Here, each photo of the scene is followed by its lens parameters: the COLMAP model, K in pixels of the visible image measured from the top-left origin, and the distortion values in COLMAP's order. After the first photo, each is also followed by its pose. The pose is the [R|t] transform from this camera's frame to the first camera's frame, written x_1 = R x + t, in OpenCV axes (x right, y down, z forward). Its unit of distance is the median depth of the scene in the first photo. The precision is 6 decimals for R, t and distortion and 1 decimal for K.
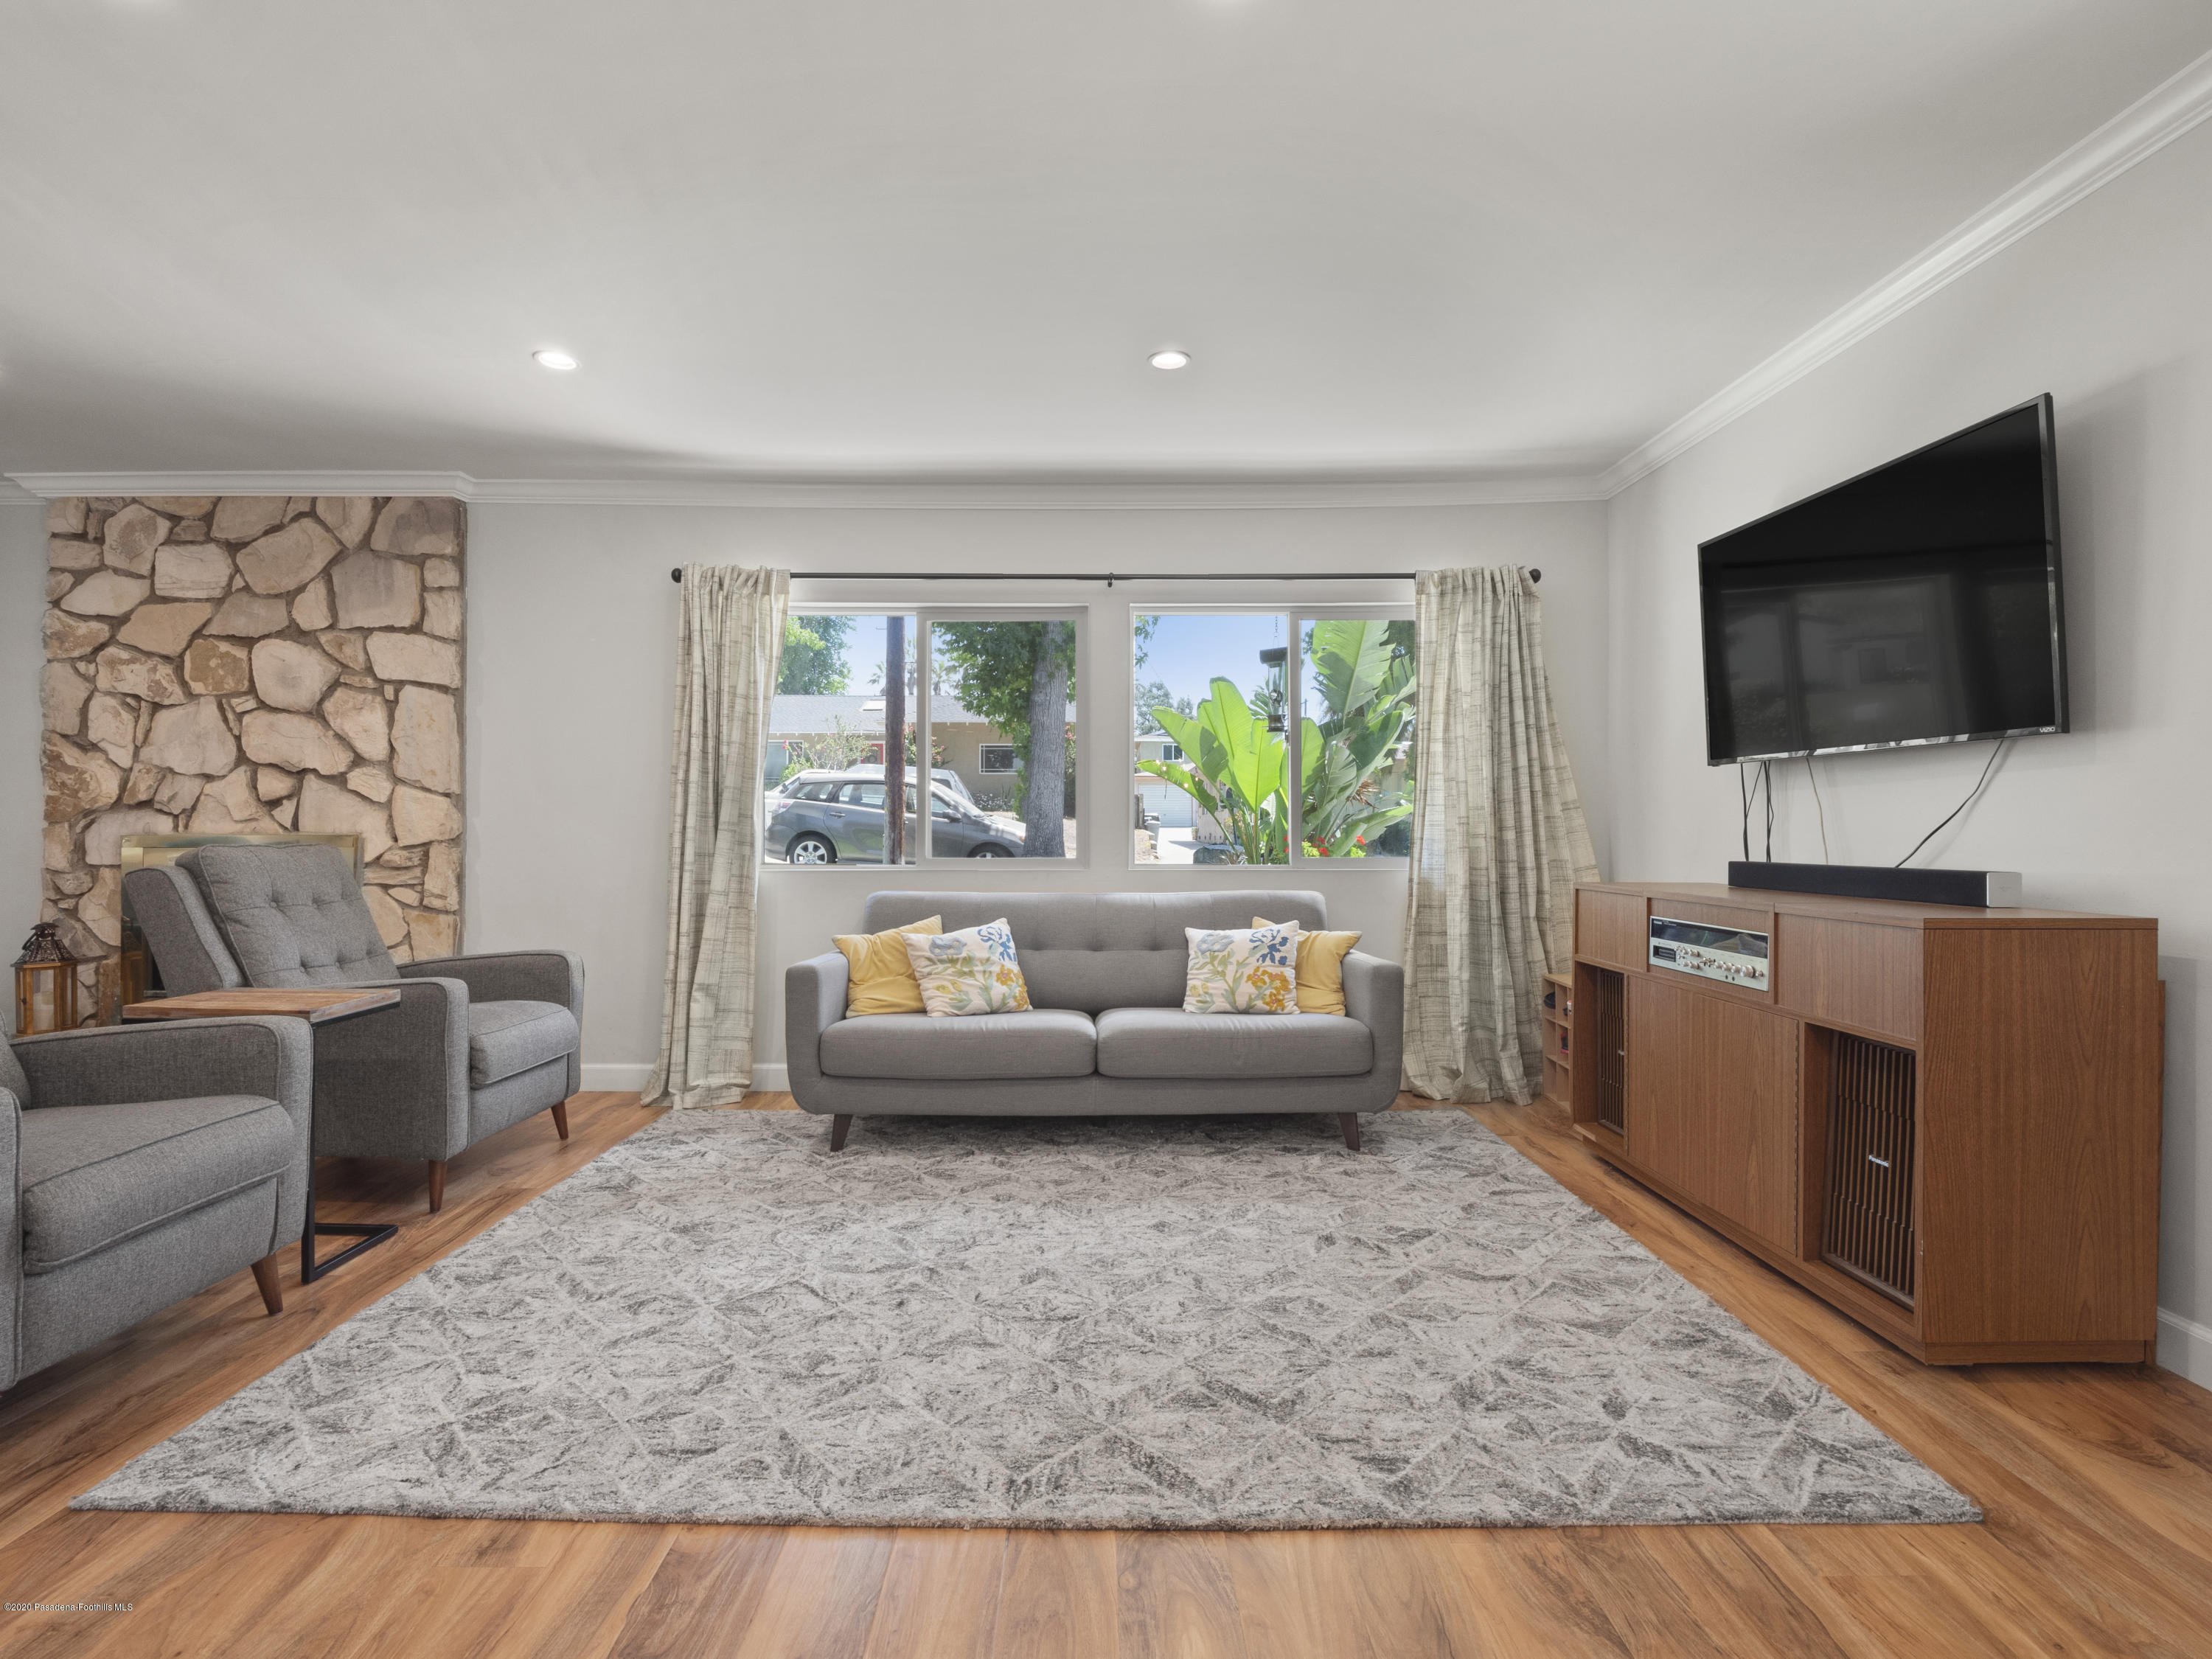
lens RADIAL K [[1082.7, 0, 1089.8], [0, 1082.7, 825.3], [0, 0, 1]] dist [-0.008539, -0.004576]
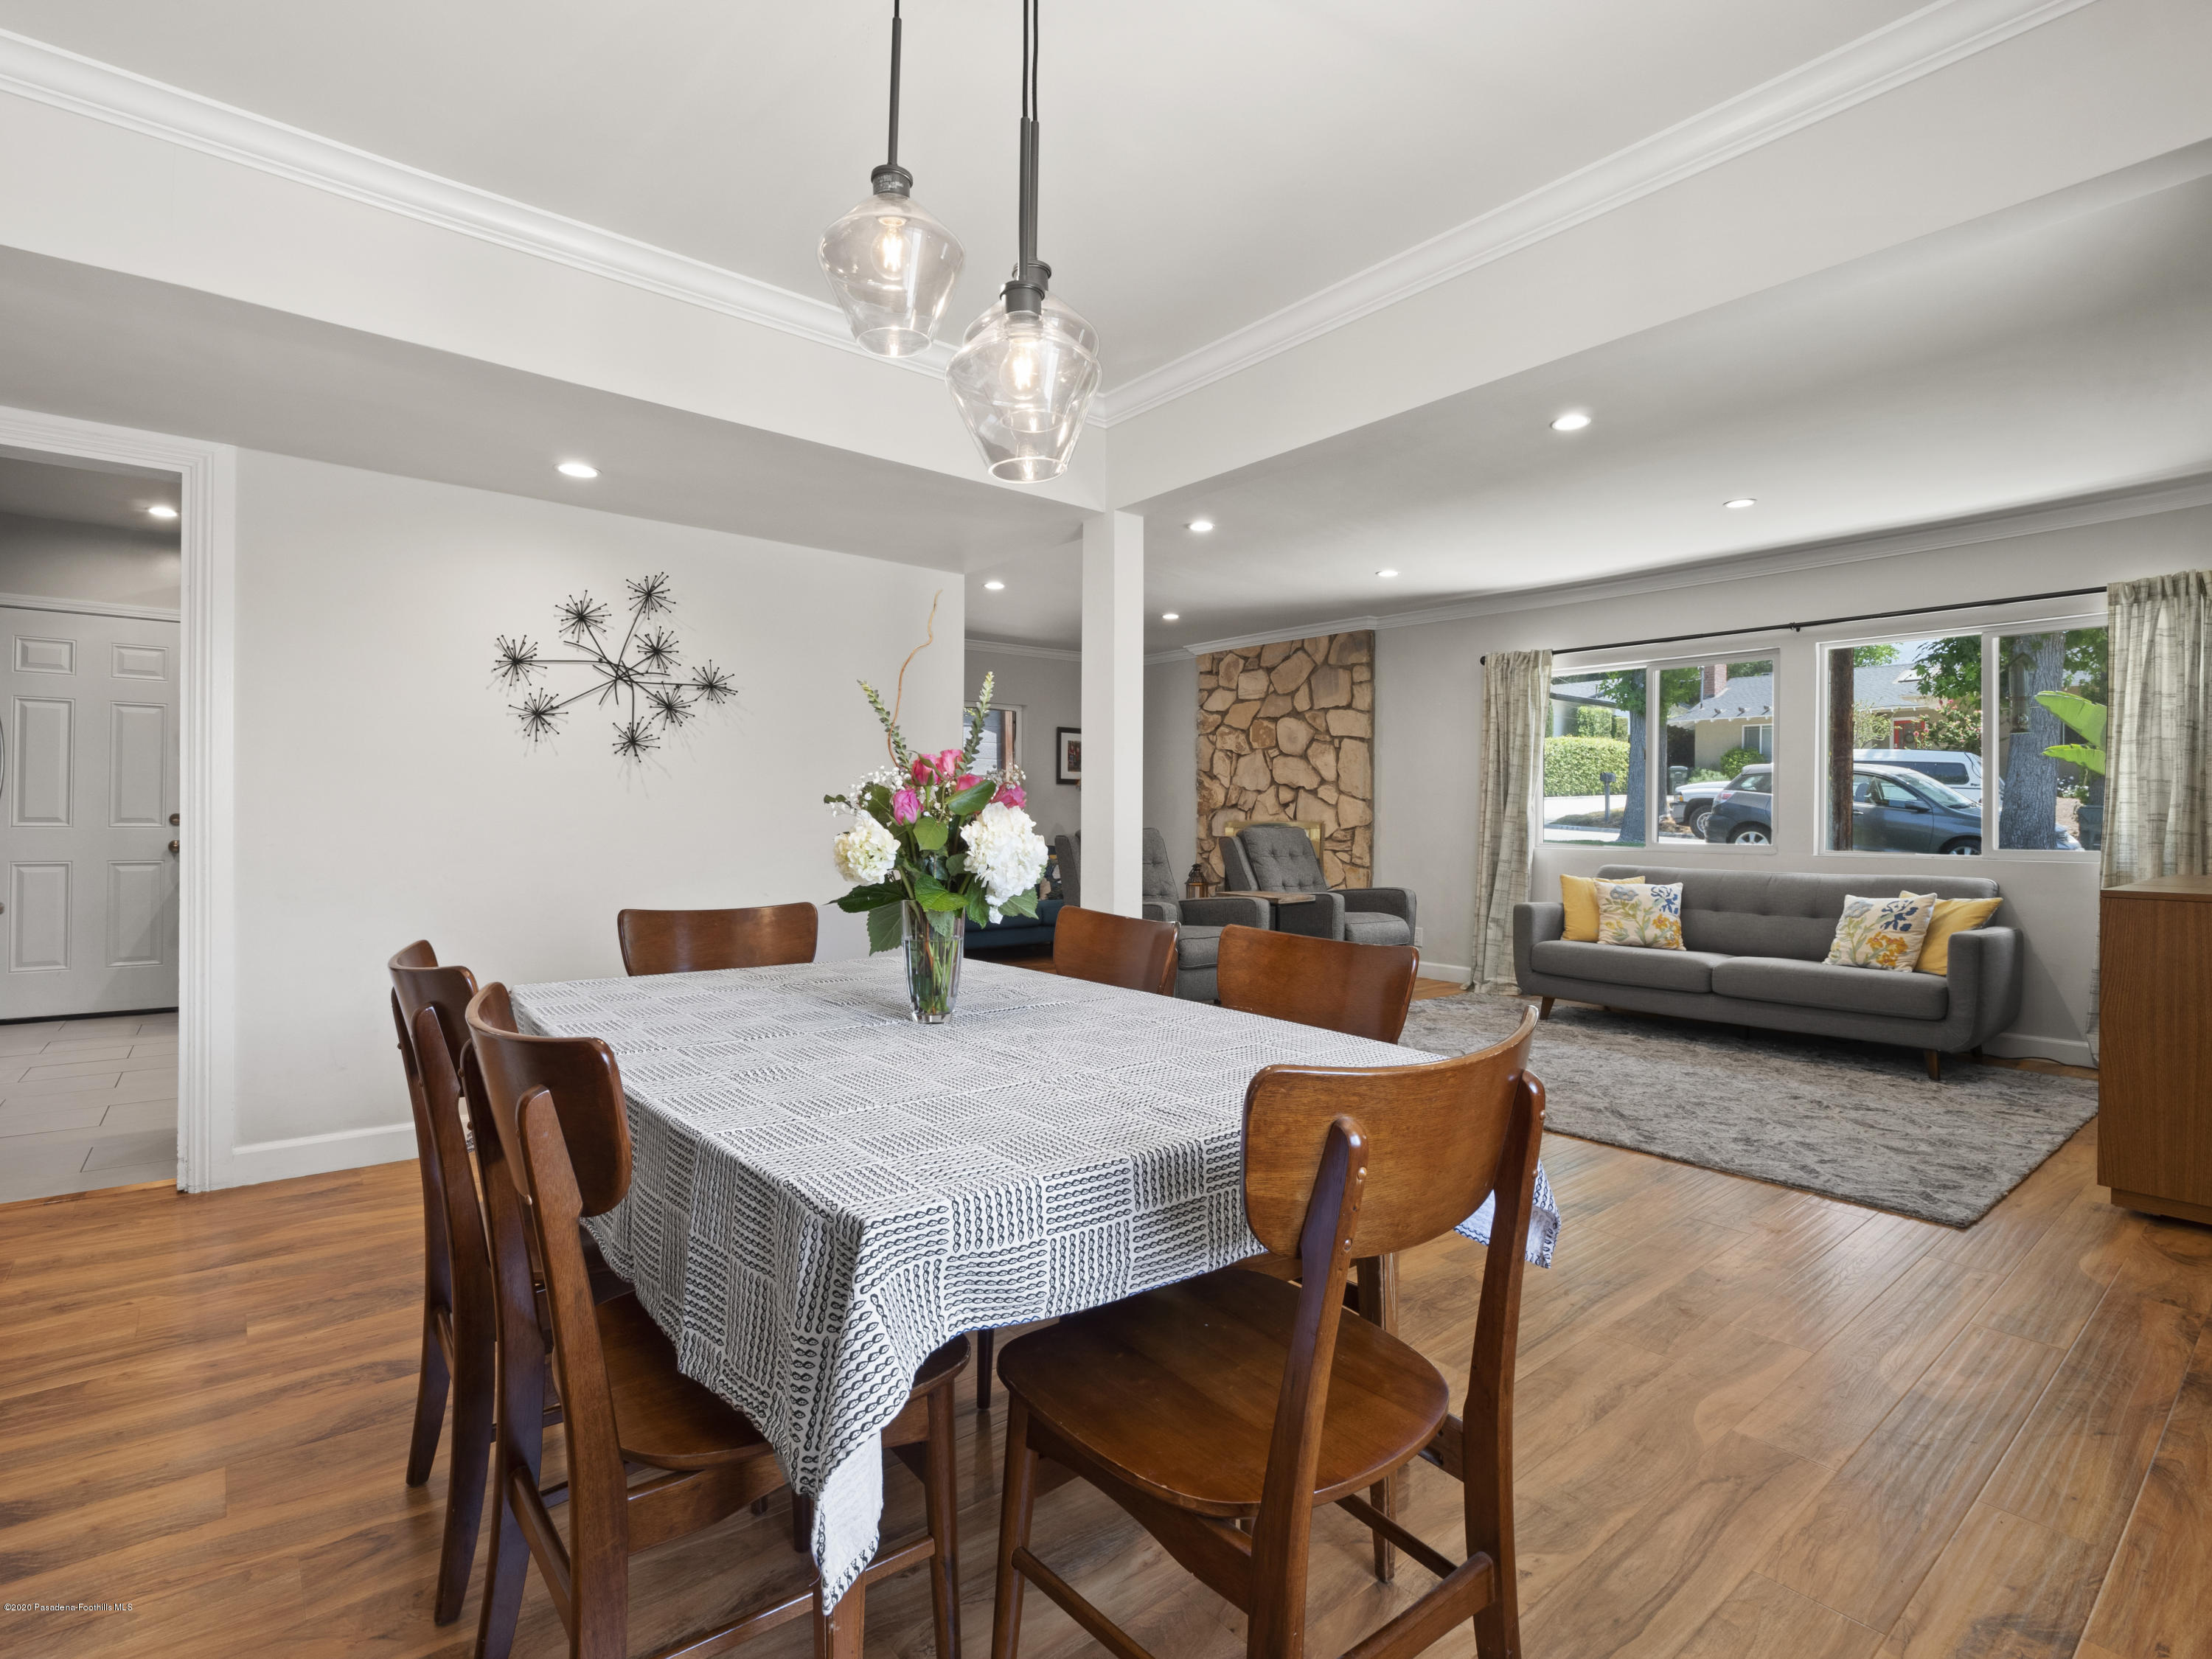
lens RADIAL K [[1082.7, 0, 1094.0], [0, 1082.7, 821.2], [0, 0, 1]] dist [-0.008539, -0.004576]
pose [[0.632778, 0.007121, -0.774301, 0.503135], [-0.002021, 0.999969, 0.007545, -0.006384], [0.774331, -0.003209, 0.632773, -0.464080]]
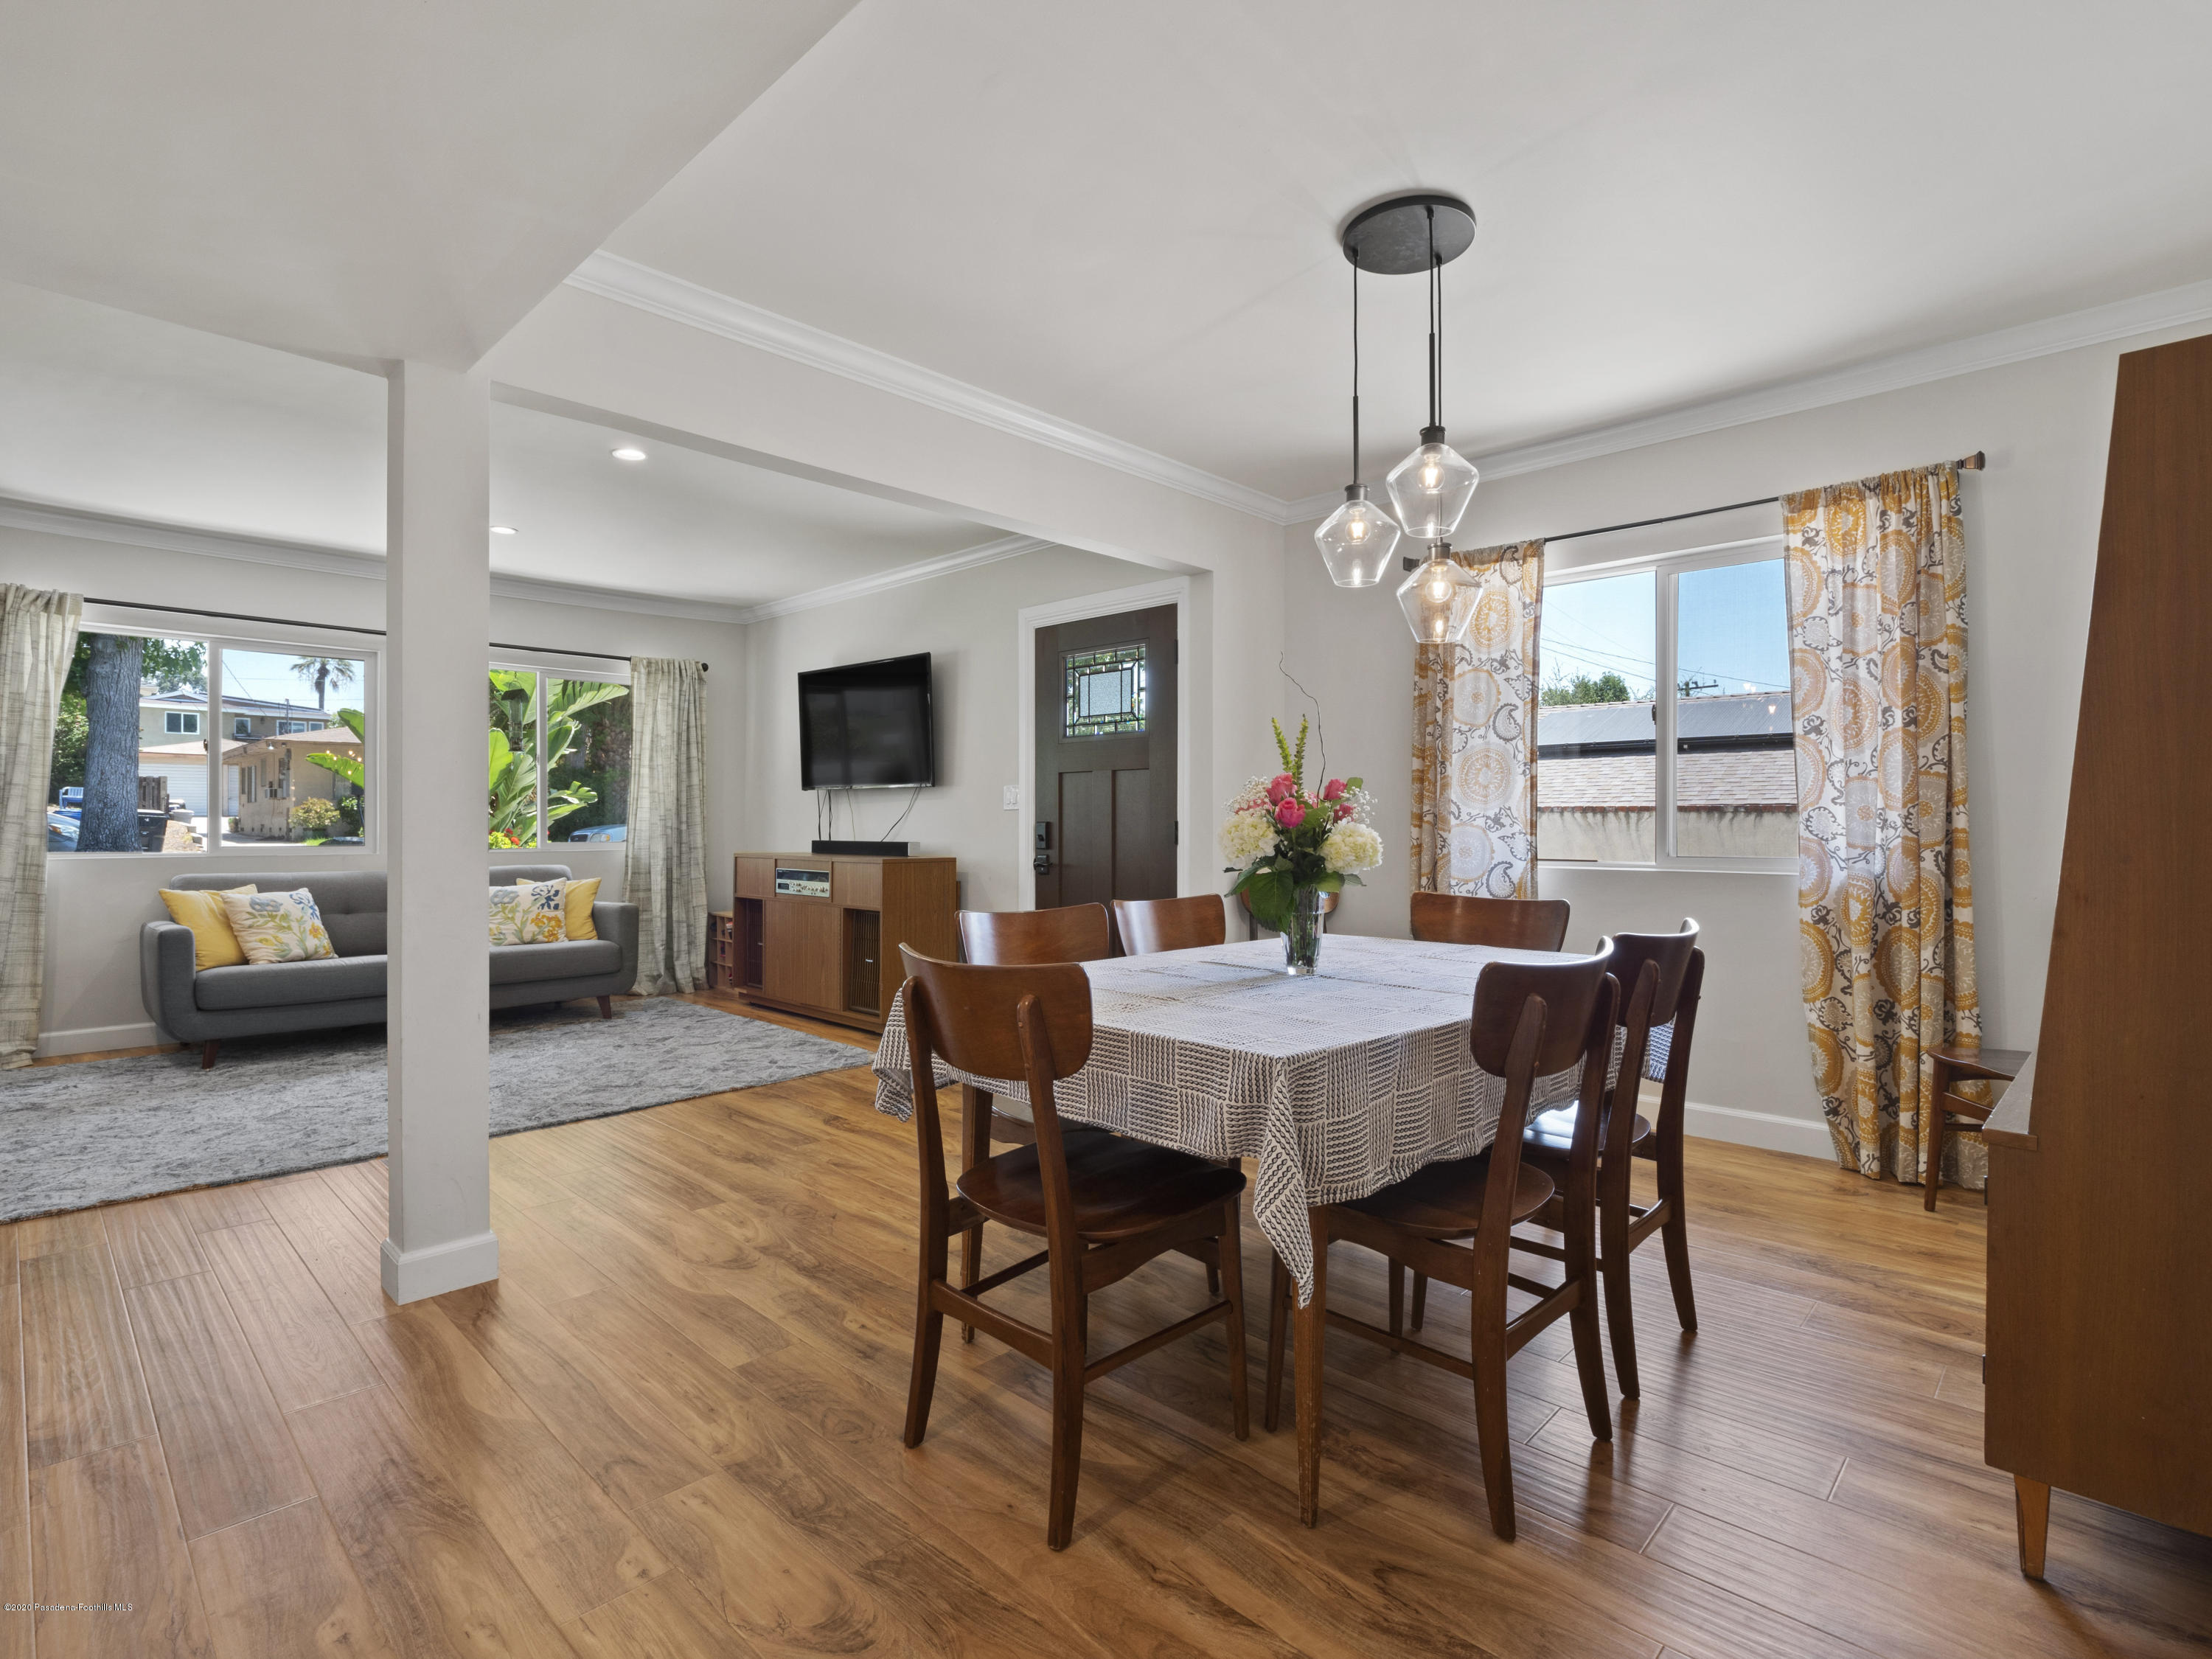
lens RADIAL K [[1082.7, 0, 1095.3], [0, 1082.7, 826.3], [0, 0, 1]] dist [-0.008539, -0.004576]
pose [[0.696158, -0.000089, 0.717889, -0.355498], [-0.005805, 0.999967, 0.005753, -0.004705], [-0.717865, -0.008173, 0.696134, -0.569937]]
